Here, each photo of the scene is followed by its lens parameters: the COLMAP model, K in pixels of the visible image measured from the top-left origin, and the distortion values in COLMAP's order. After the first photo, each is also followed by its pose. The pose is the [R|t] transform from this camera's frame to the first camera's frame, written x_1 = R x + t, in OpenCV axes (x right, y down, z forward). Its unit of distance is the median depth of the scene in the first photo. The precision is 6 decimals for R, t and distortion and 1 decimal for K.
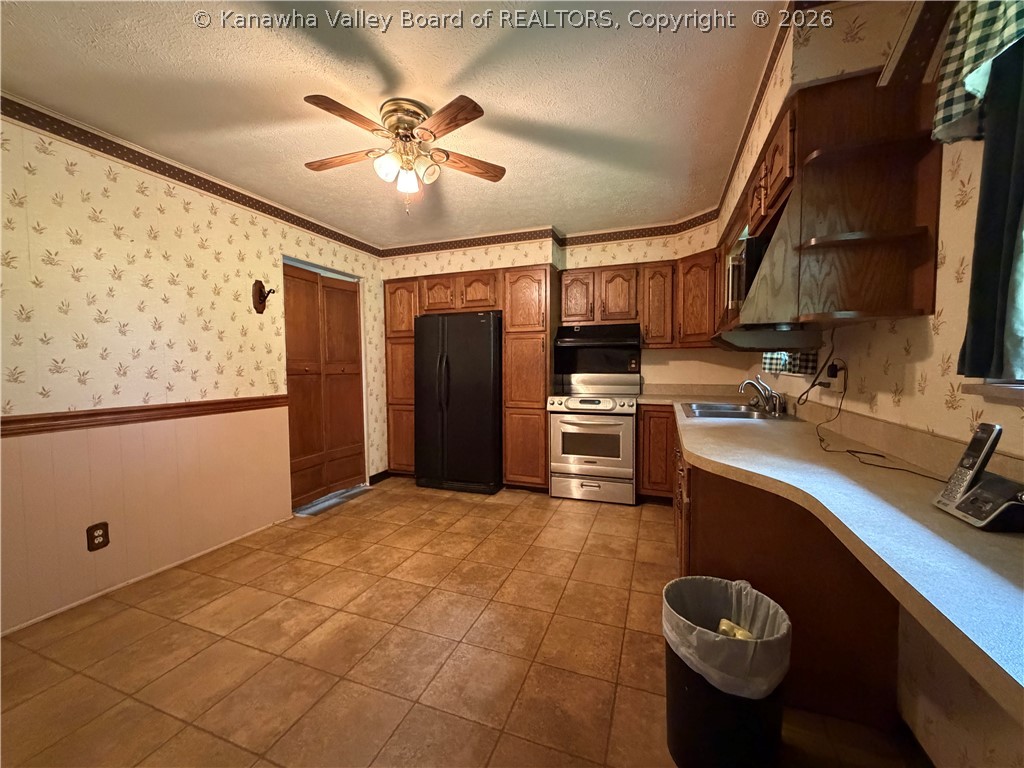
lens RADIAL K [[410.9, 0, 508.5], [0, 410.9, 386.3], [0, 0, 1]] dist [0.009717, 0.000923]
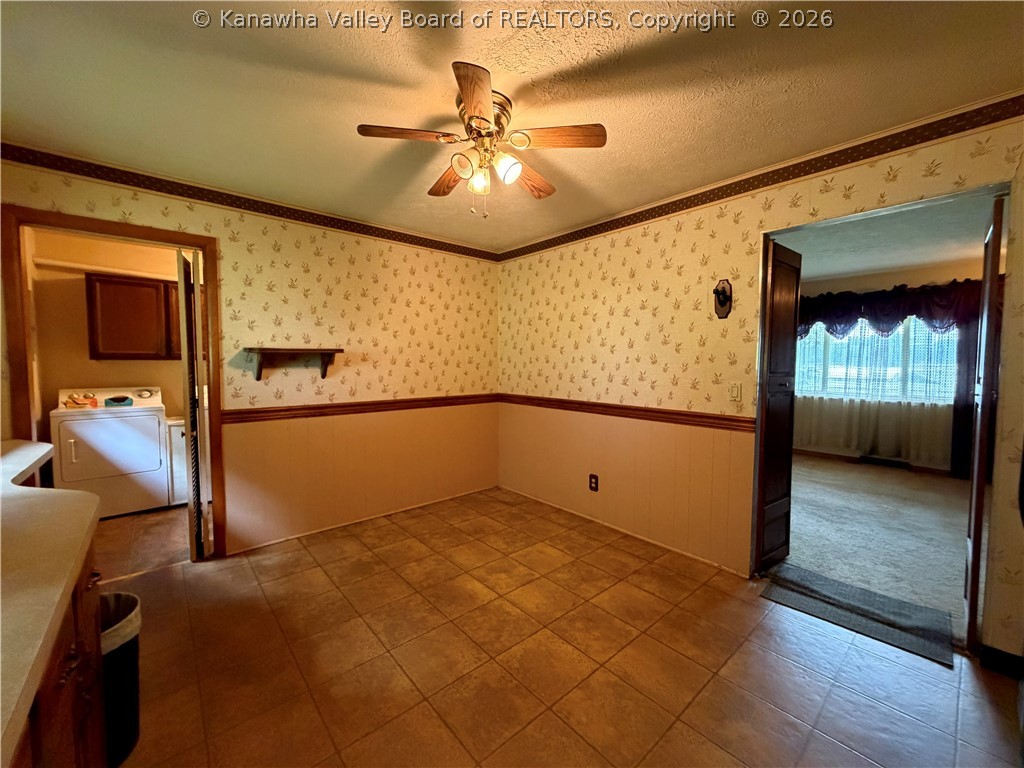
lens RADIAL K [[410.9, 0, 508.3], [0, 410.9, 384.0], [0, 0, 1]] dist [0.009717, 0.000923]
pose [[-0.477838, 0.052018, -0.876906, 0.465322], [-0.047687, 0.995237, 0.085023, -0.115716], [0.877153, 0.082444, -0.473082, 1.288303]]
